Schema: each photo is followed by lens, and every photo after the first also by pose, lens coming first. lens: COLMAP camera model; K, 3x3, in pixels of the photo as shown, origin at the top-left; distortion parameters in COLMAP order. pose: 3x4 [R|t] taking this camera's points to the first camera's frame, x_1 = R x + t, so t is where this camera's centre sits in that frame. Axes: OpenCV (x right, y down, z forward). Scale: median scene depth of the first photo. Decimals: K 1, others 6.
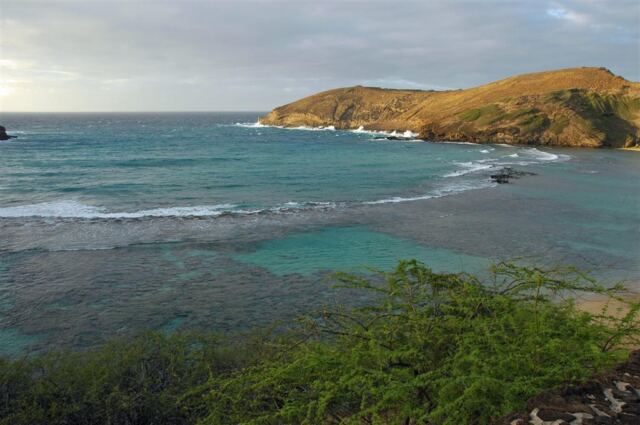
lens RADIAL K [[499.7, 0, 319.1], [0, 499.7, 217.9], [0, 0, 1]] dist [-0.164410, 0.147733]
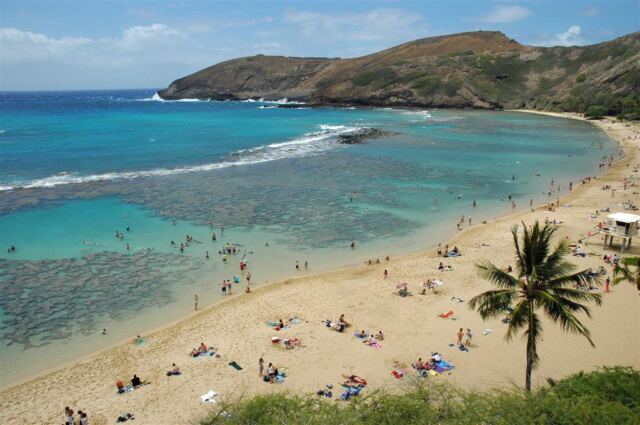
lens RADIAL K [[499.7, 0, 316.9], [0, 499.7, 216.8], [0, 0, 1]] dist [-0.164410, 0.147733]
pose [[0.989319, -0.051883, 0.136218, 0.068379], [0.045133, 0.997617, 0.052179, 0.004877], [-0.138601, -0.045473, 0.989304, 0.037556]]
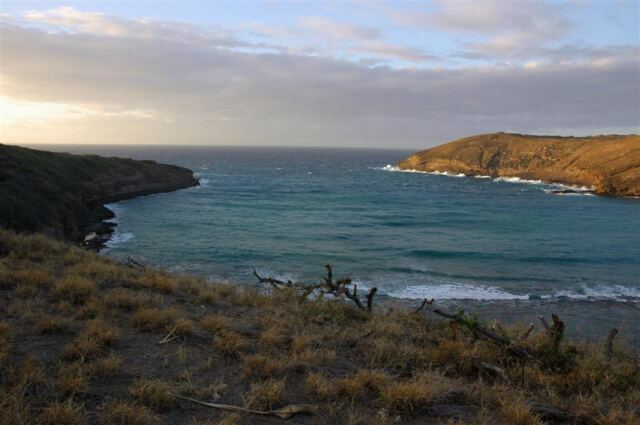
lens RADIAL K [[499.7, 0, 321.7], [0, 499.7, 215.6], [0, 0, 1]] dist [-0.164410, 0.147733]
pose [[0.985230, 0.032730, -0.168079, -0.166660], [-0.045552, 0.996291, -0.073004, -0.019935], [0.165067, 0.079582, 0.983066, -0.017243]]
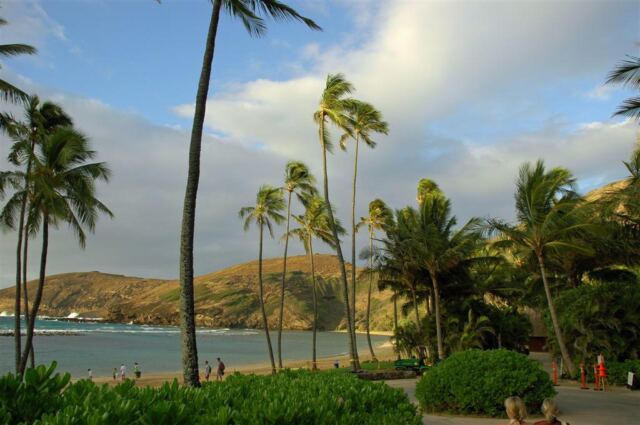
lens RADIAL K [[499.7, 0, 317.2], [0, 499.7, 212.7], [0, 0, 1]] dist [-0.164410, 0.147733]
pose [[0.933996, 0.085753, 0.346840, 0.225169], [0.064352, 0.914516, -0.399398, 0.017022], [-0.351440, 0.395356, 0.848636, 0.120432]]
